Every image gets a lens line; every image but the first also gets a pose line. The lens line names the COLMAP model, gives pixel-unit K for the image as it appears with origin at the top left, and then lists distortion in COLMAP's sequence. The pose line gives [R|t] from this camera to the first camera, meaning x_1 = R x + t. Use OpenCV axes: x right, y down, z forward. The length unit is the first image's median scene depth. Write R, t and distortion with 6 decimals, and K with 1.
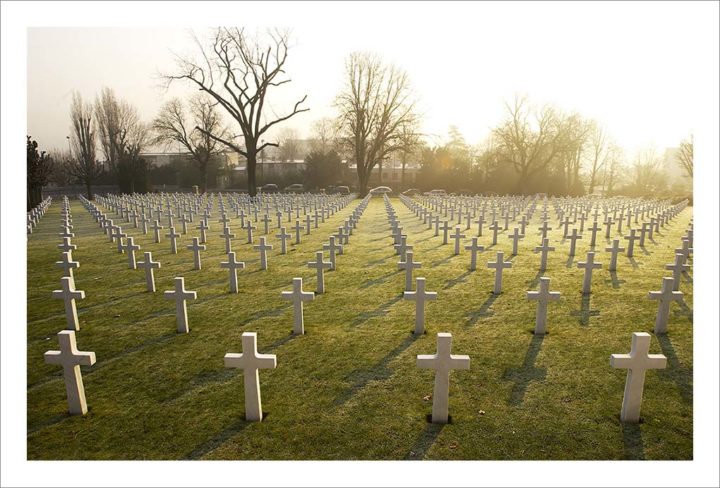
lens RADIAL K [[528.3, 0, 359.3], [0, 528.3, 243.5], [0, 0, 1]] dist [-0.016136, -0.002160]
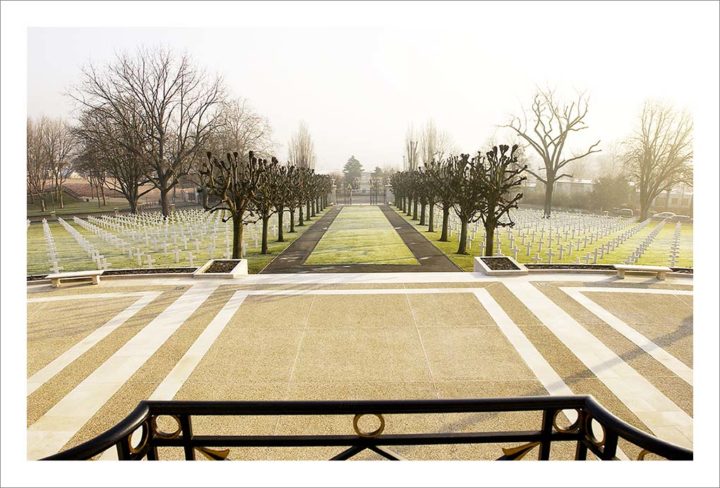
lens RADIAL K [[528.3, 0, 359.4], [0, 528.3, 238.3], [0, 0, 1]] dist [-0.016136, -0.002160]
pose [[0.869986, 0.101723, -0.482470, 0.031022], [-0.113497, 0.993527, 0.004817, 0.017763], [0.479837, 0.050568, 0.875899, -0.370724]]
